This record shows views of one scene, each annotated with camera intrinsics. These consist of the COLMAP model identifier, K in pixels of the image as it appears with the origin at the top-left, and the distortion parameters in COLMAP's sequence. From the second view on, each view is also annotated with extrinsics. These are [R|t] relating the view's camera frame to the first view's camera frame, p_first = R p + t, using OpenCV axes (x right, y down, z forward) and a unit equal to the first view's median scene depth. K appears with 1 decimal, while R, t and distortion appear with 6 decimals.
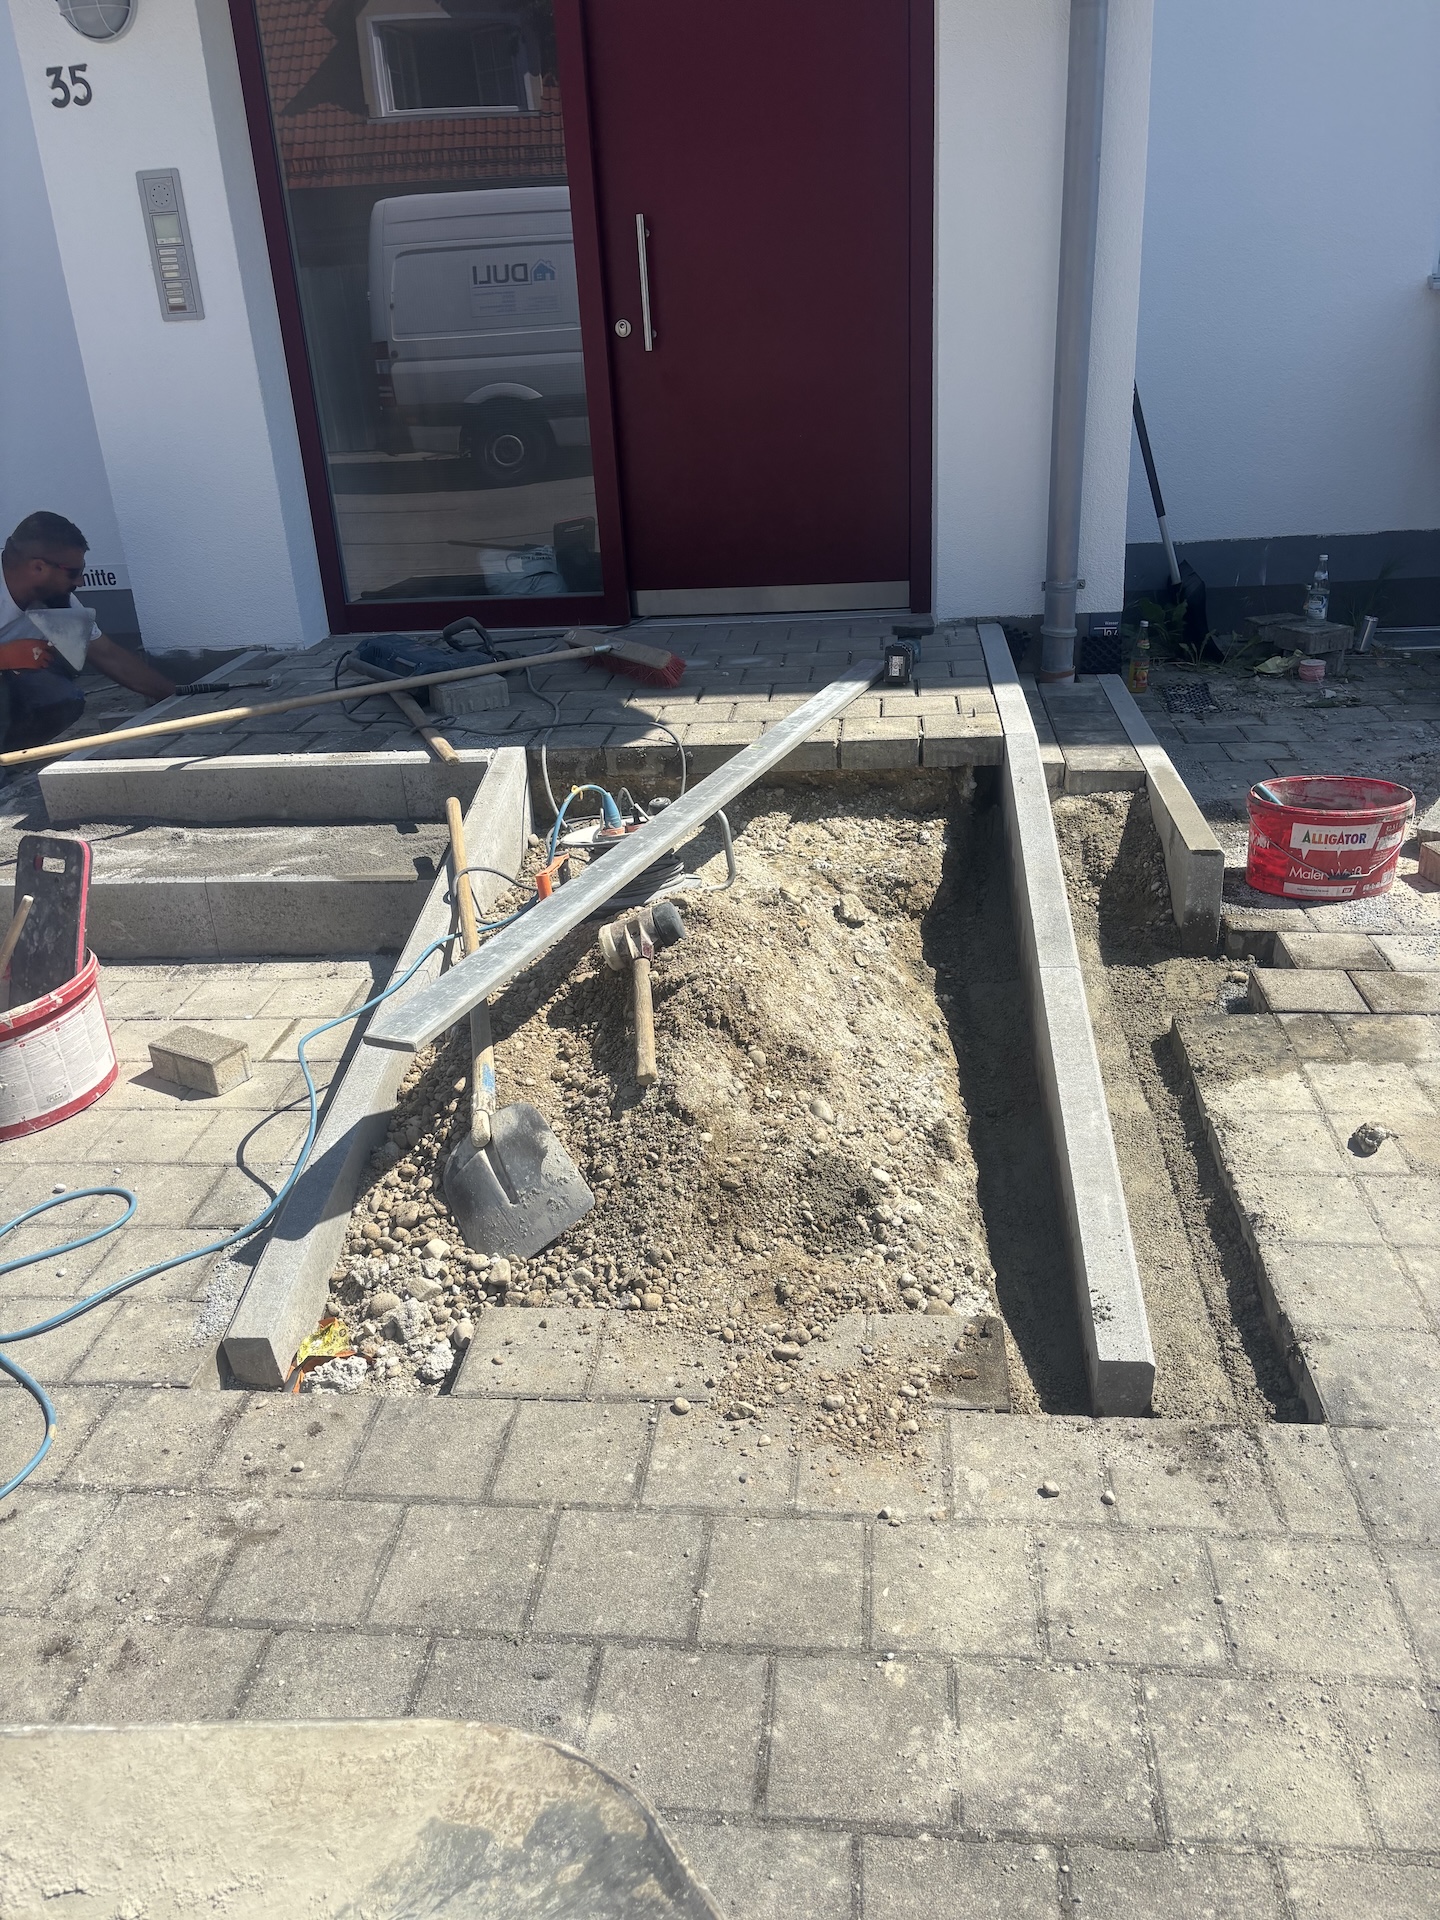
lens RADIAL K [[1451.6, 0, 702.9], [0, 1451.6, 954.1], [0, 0, 1]] dist [0.062212, -0.076179]
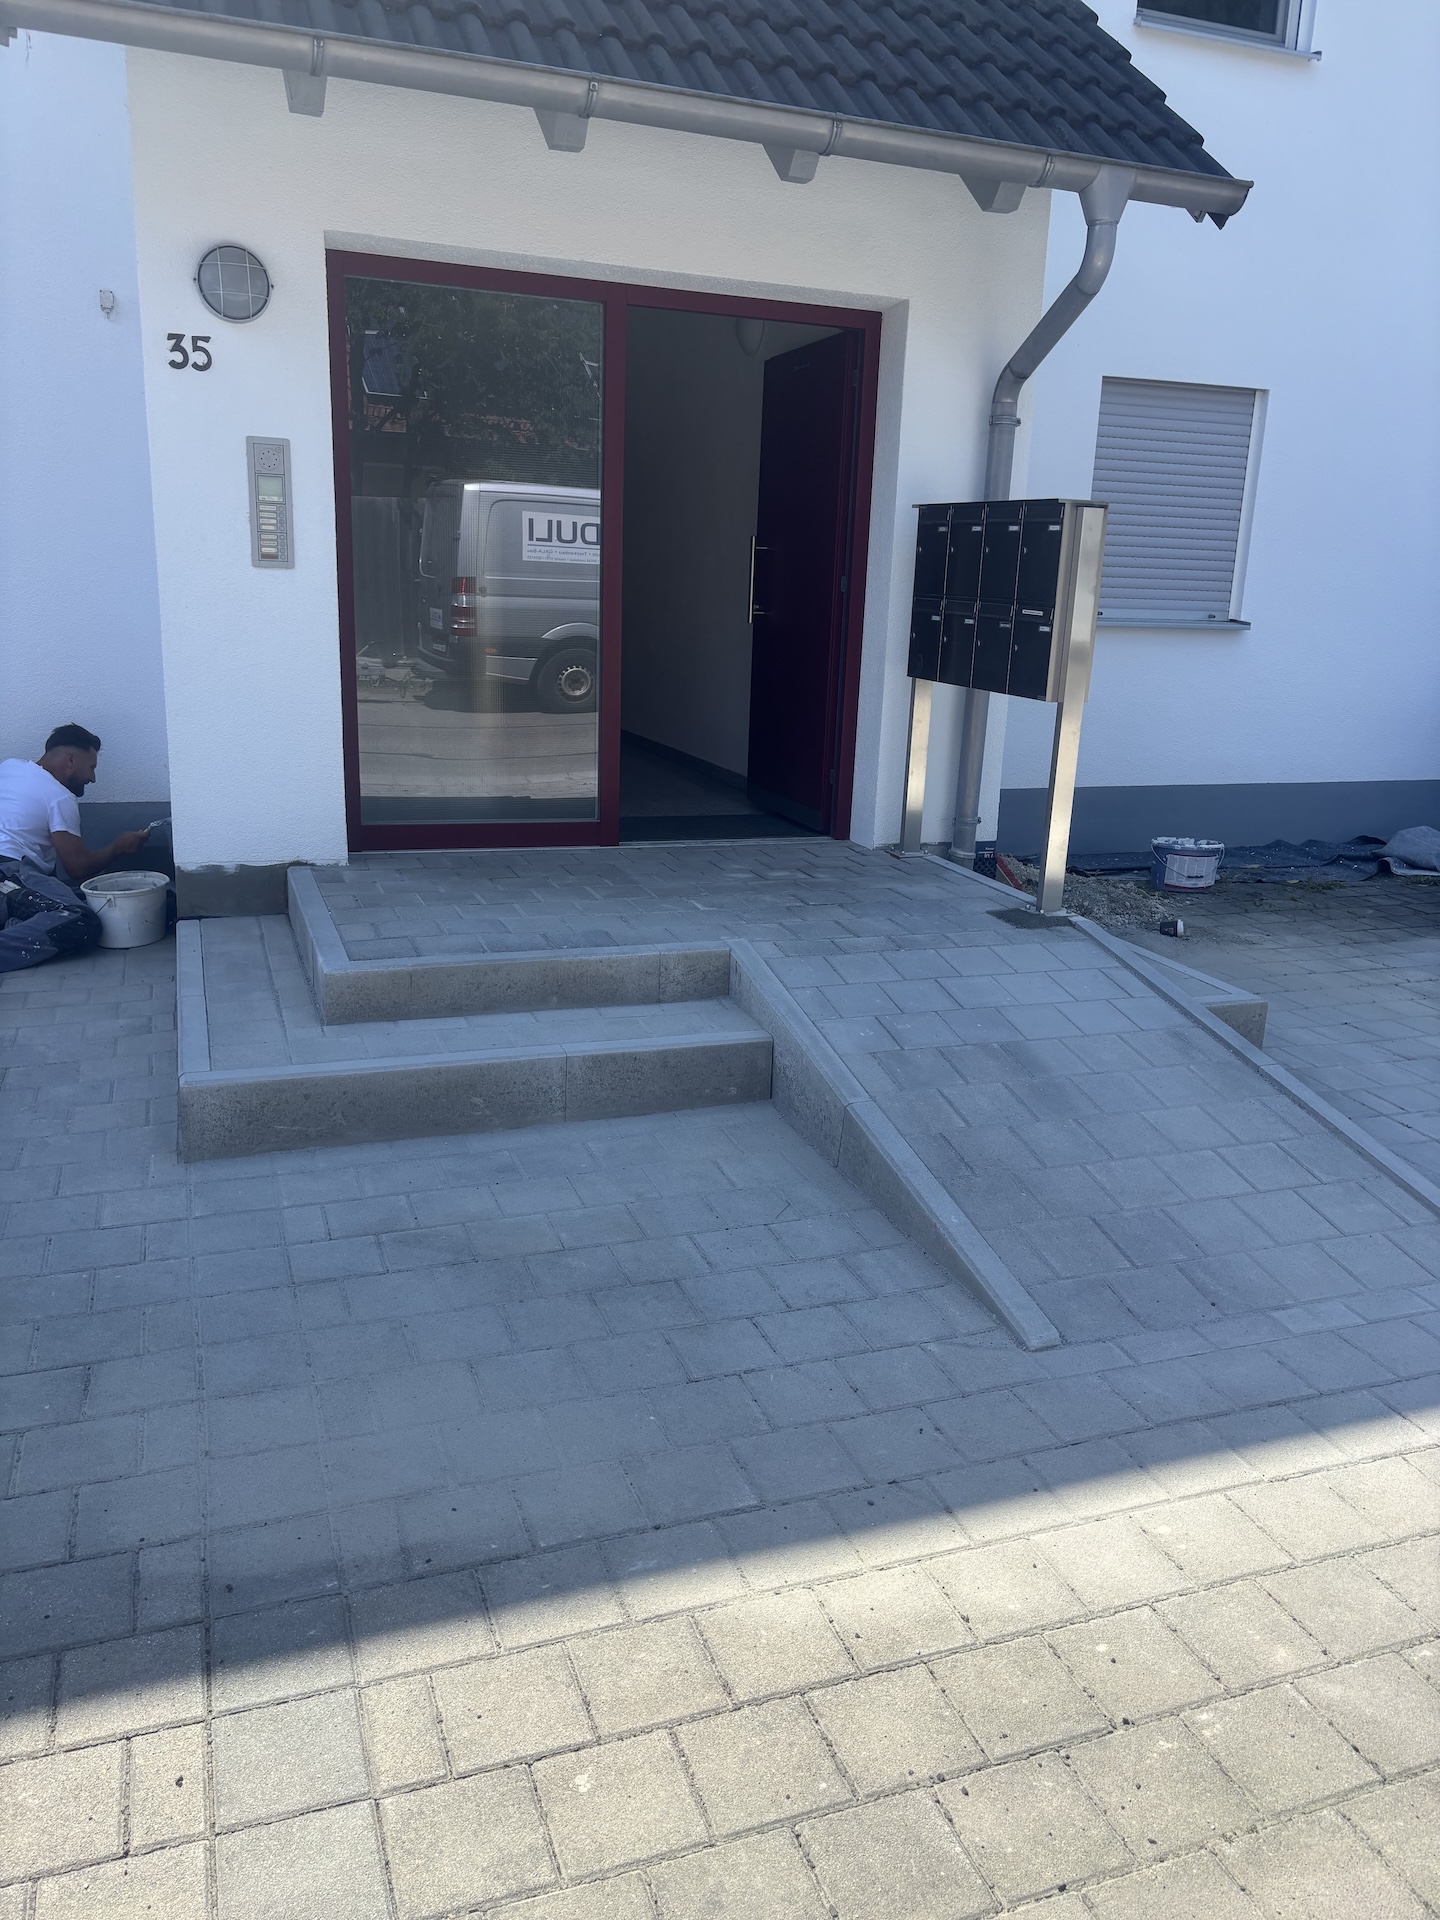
lens RADIAL K [[1451.6, 0, 729.3], [0, 1451.6, 957.0], [0, 0, 1]] dist [0.062212, -0.076179]
pose [[0.886023, -0.023796, 0.463030, -0.587948], [0.095896, 0.986492, -0.132804, 0.029281], [-0.453615, 0.162071, 0.876337, -0.055402]]
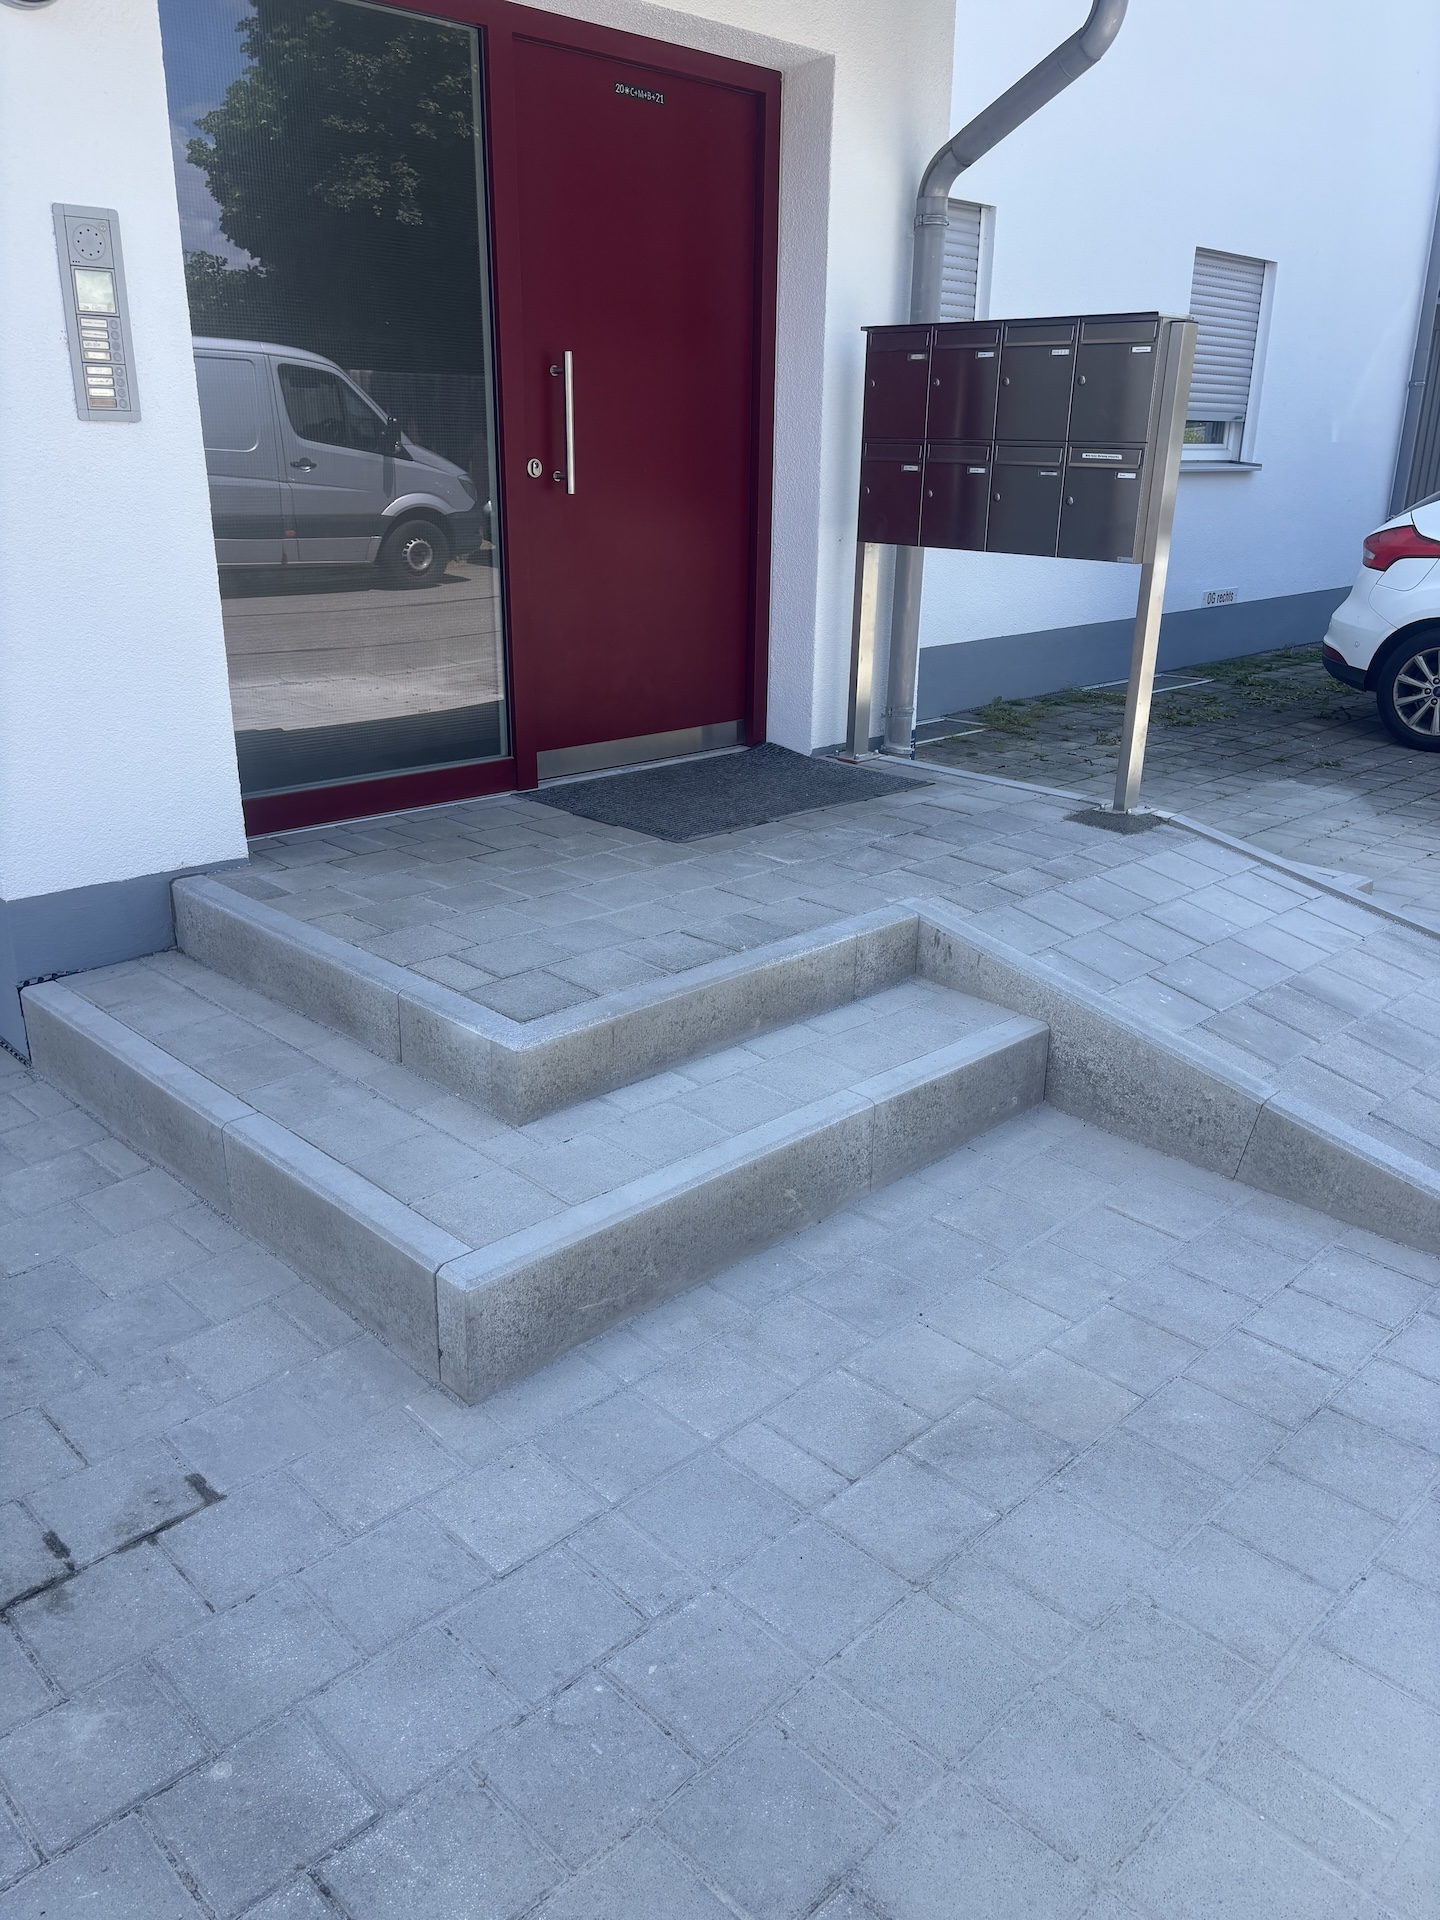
lens RADIAL K [[1451.6, 0, 710.5], [0, 1451.6, 968.0], [0, 0, 1]] dist [0.062212, -0.076179]
pose [[0.623859, -0.197552, 0.756157, -0.785254], [0.263099, 0.964140, 0.034823, -0.138532], [-0.735920, 0.177219, 0.653464, 0.402781]]
